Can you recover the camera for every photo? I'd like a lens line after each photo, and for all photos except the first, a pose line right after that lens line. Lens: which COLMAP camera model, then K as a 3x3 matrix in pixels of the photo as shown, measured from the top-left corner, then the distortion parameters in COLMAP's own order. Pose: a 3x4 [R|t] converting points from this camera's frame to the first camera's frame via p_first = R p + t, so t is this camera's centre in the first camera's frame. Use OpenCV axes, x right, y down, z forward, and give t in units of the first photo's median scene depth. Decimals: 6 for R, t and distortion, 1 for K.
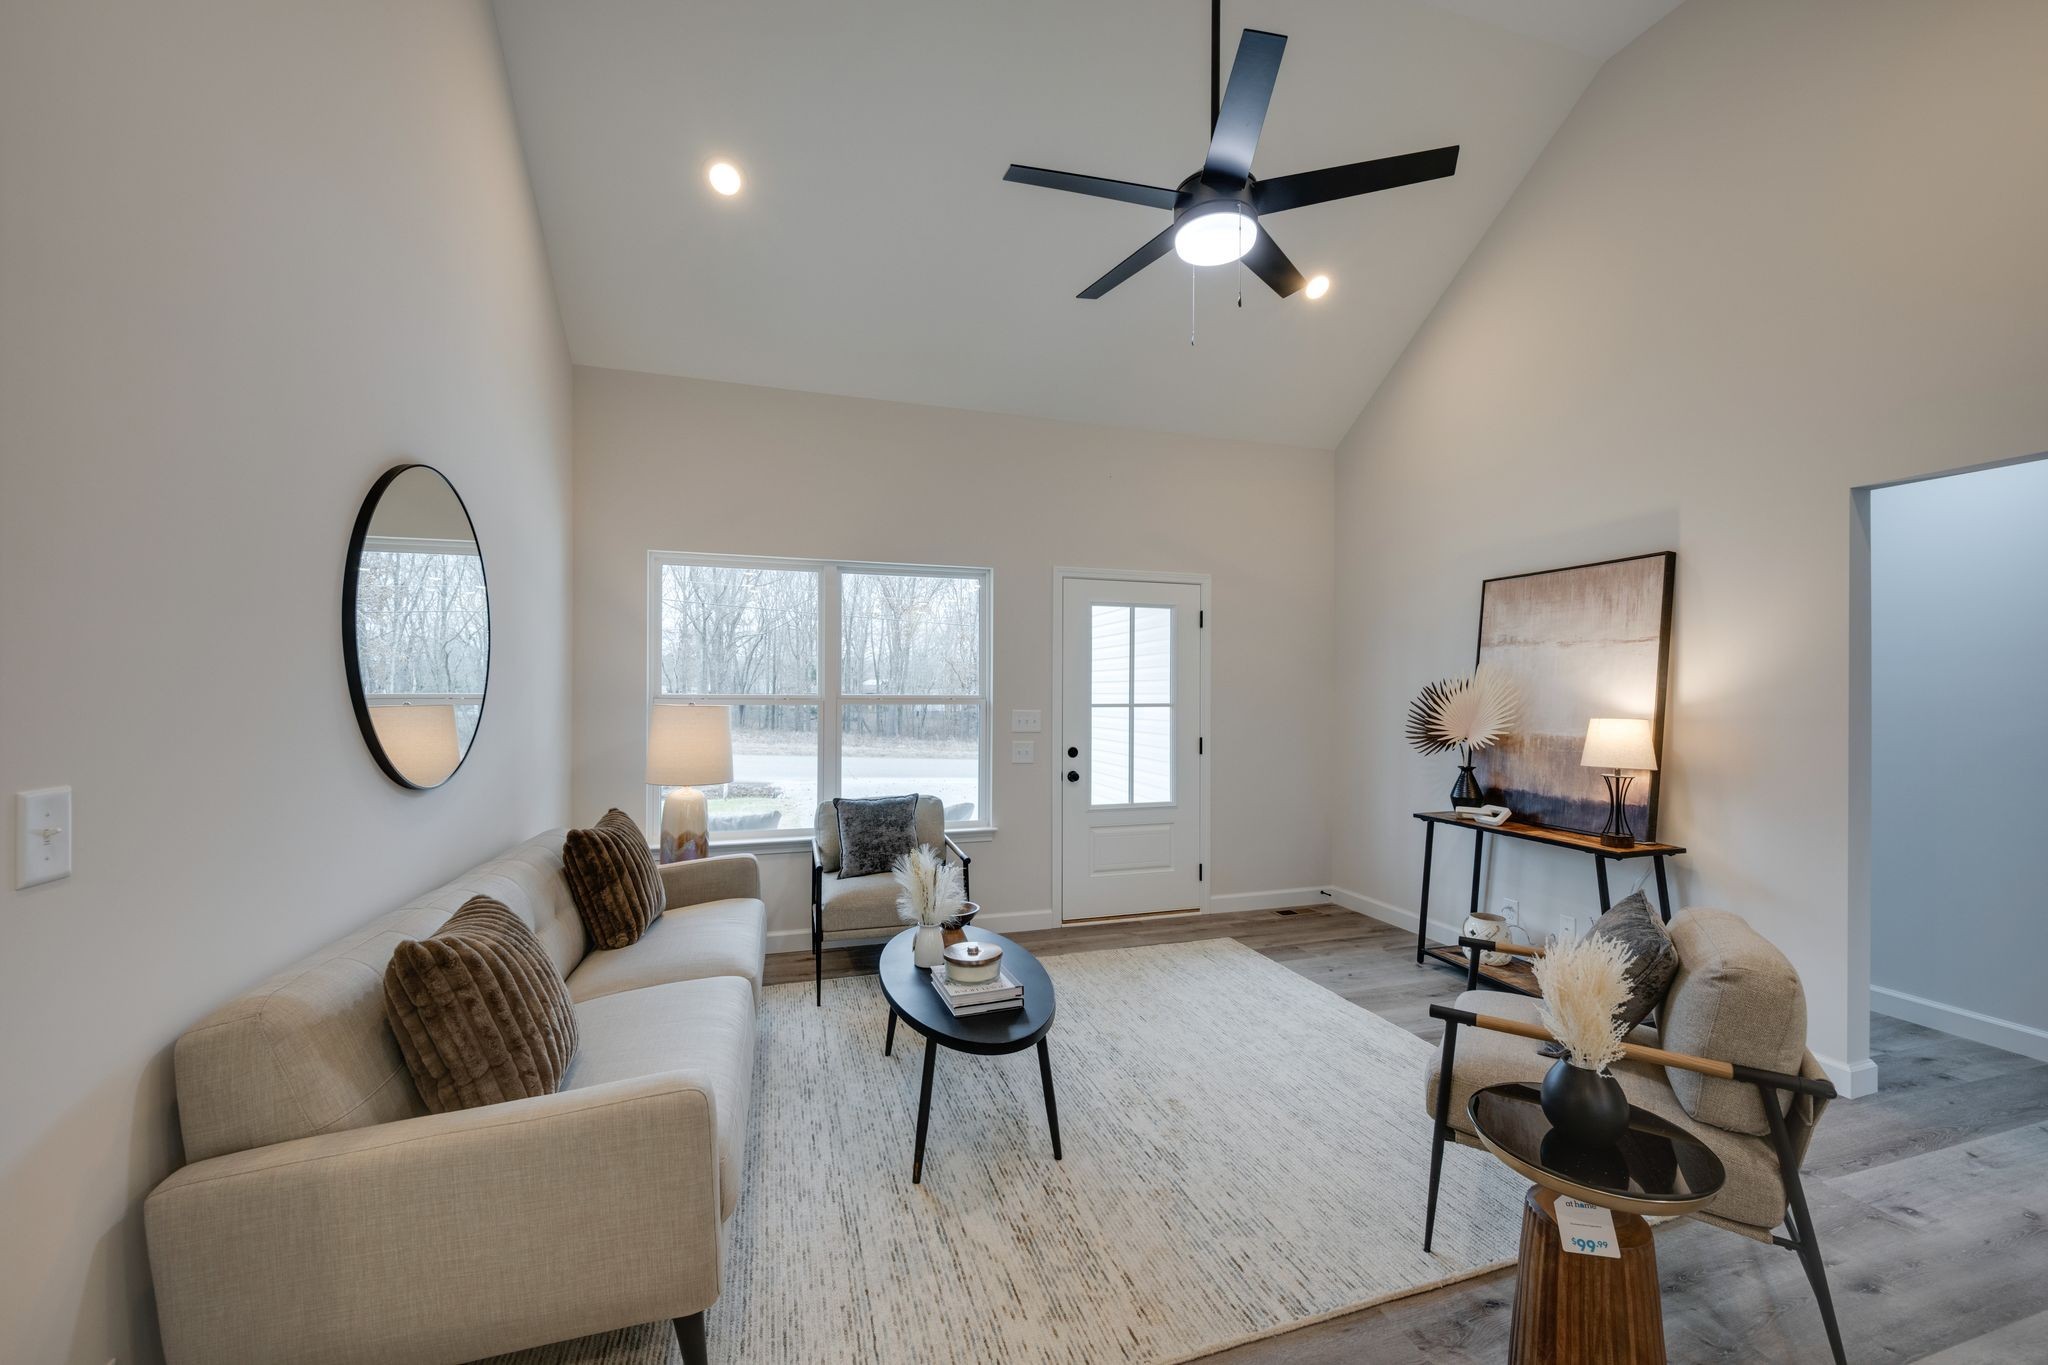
lens RADIAL K [[769.4, 0, 1024.0], [0, 769.4, 682.5], [0, 0, 1]] dist [0.001279, 0.000077]
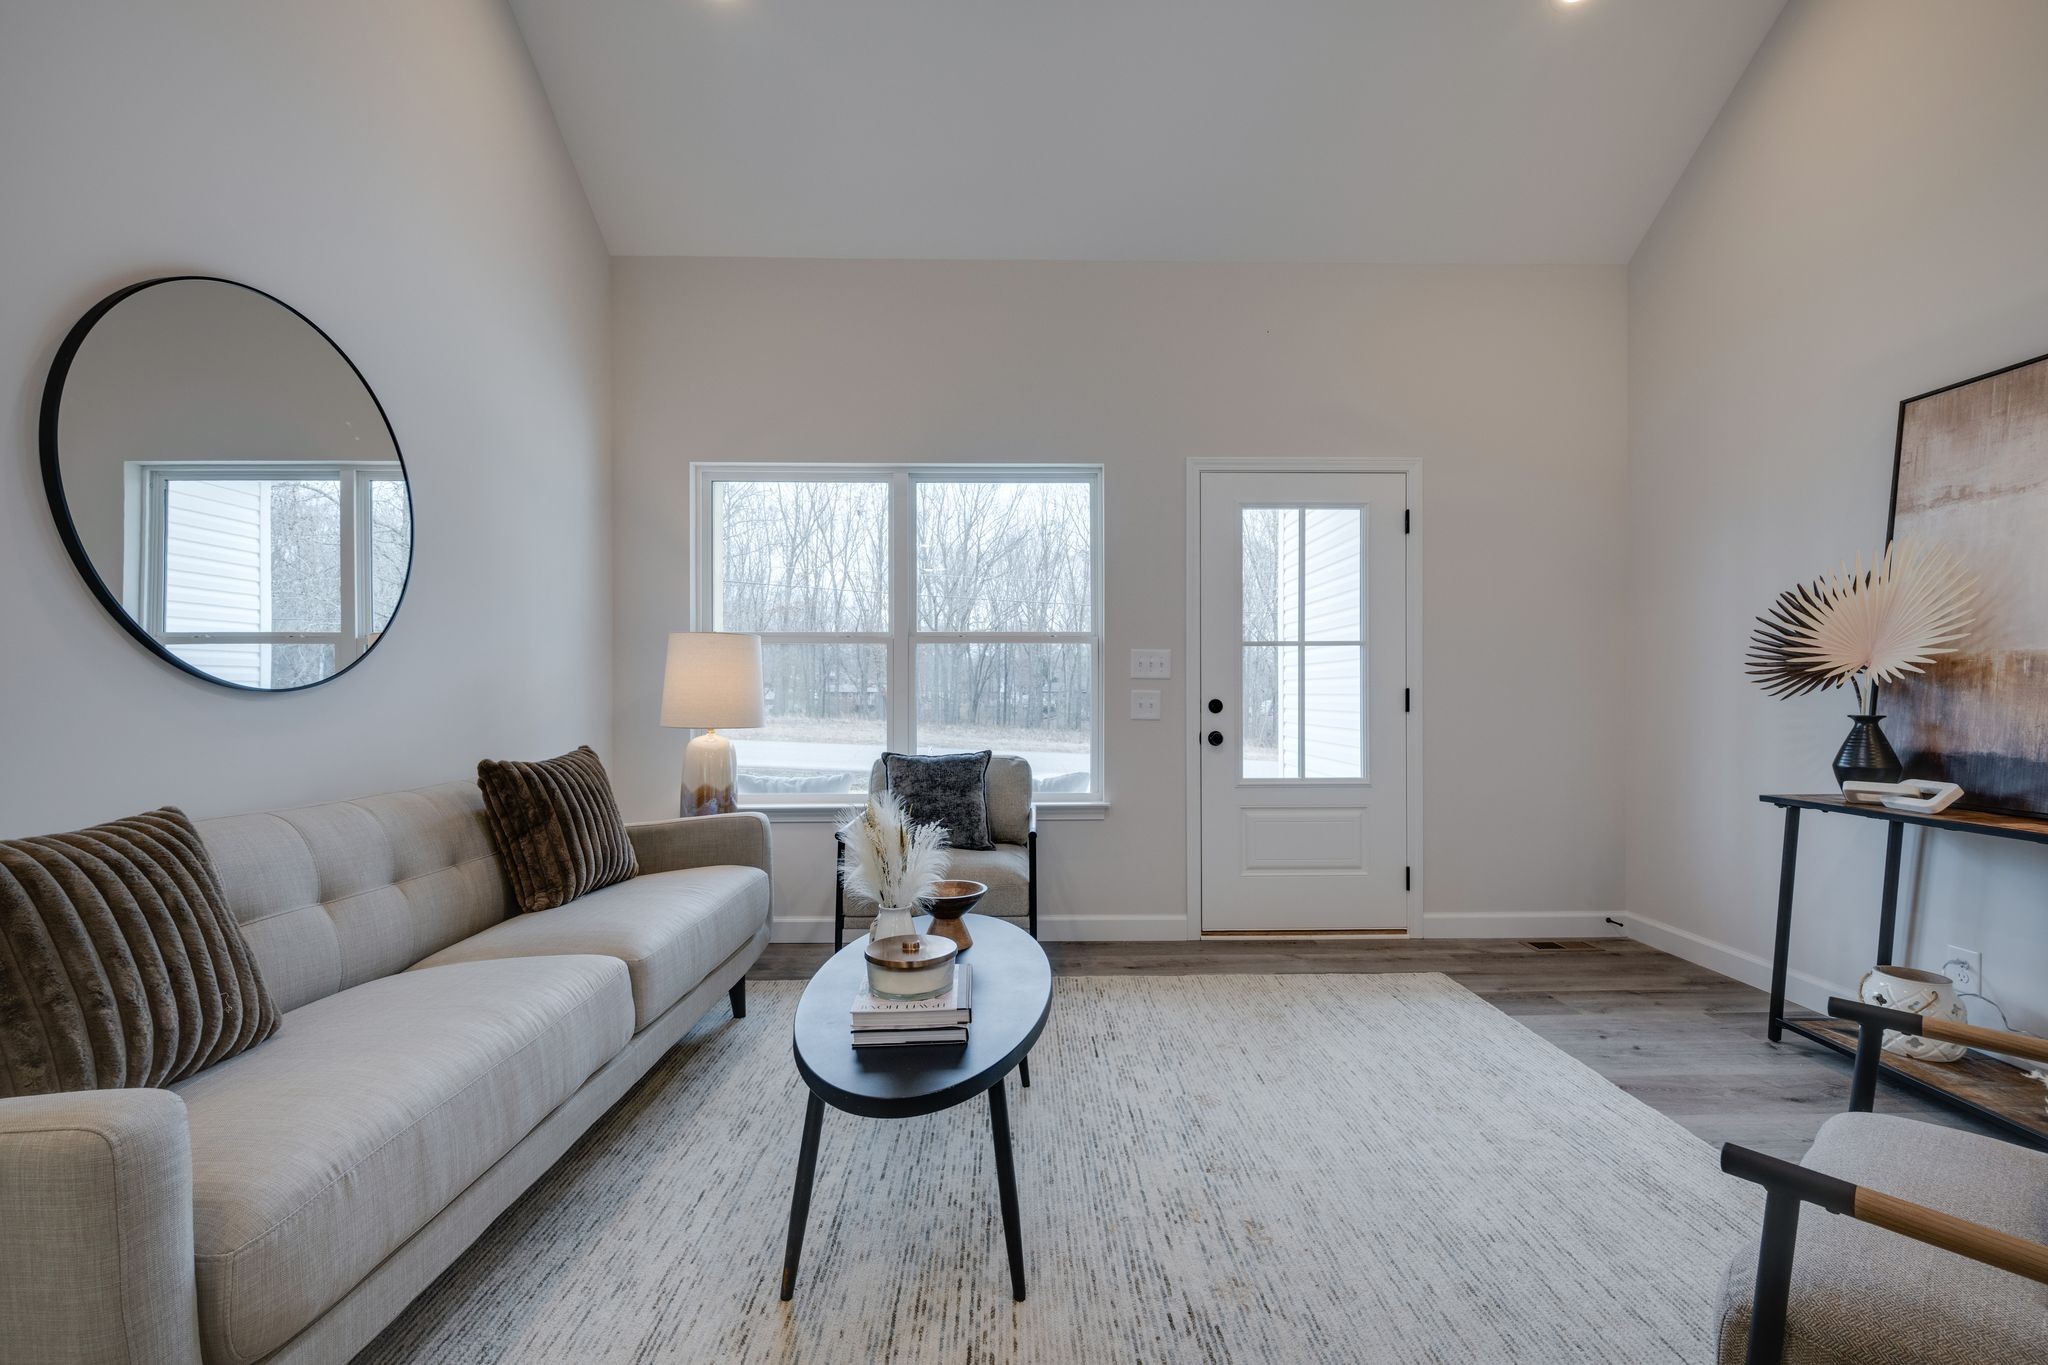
lens RADIAL K [[820.5, 0, 1046.8], [0, 820.5, 685.4], [0, 0, 1]] dist [0.001192, 0.000386]
pose [[0.962377, -0.007432, -0.271617, 0.144228], [0.008475, 0.999961, 0.002668, 0.079353], [0.271586, -0.004870, 0.962402, 0.227930]]
